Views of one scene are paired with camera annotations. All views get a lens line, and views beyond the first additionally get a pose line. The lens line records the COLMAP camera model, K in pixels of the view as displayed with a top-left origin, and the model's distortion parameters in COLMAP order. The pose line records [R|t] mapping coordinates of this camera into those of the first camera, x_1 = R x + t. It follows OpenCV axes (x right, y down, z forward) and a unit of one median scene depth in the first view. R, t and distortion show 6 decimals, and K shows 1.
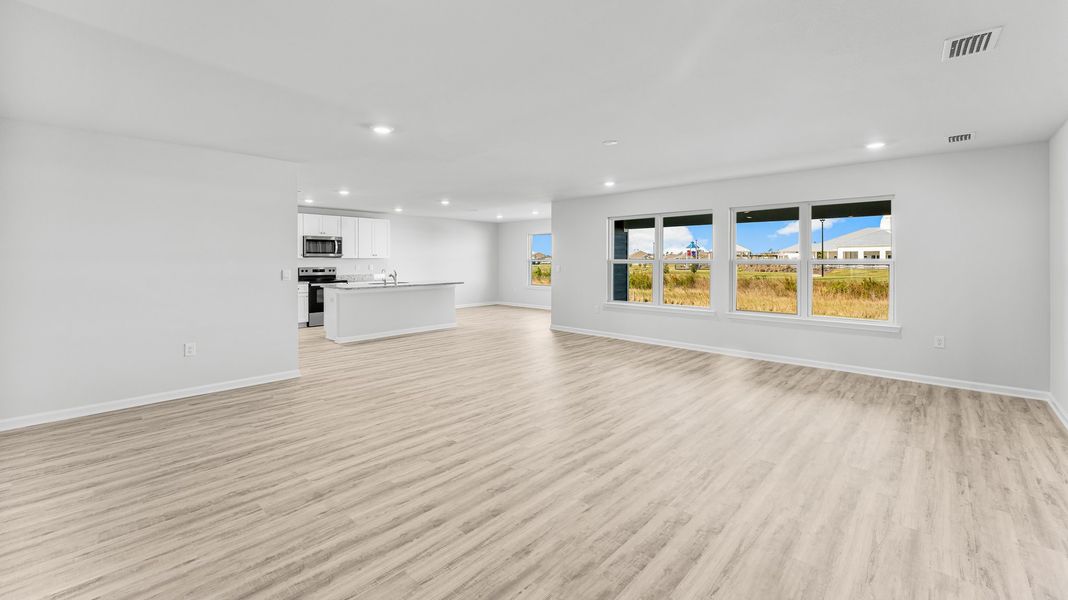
lens RADIAL K [[437.2, 0, 528.7], [0, 437.2, 304.3], [0, 0, 1]] dist [-0.000669, -0.000335]
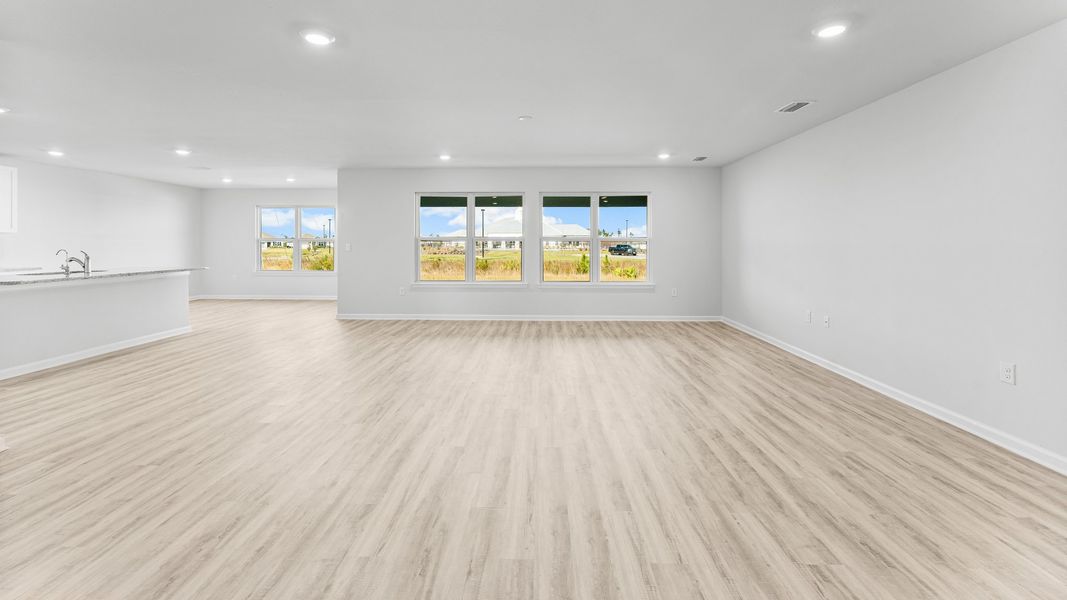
lens RADIAL K [[436.8, 0, 533.9], [0, 436.8, 295.2], [0, 0, 1]] dist [-0.000669, -0.000335]
pose [[0.739781, -0.076927, 0.668436, -0.298095], [0.065964, 0.996949, 0.041729, 0.000013], [-0.669607, 0.013223, 0.742598, 0.139588]]
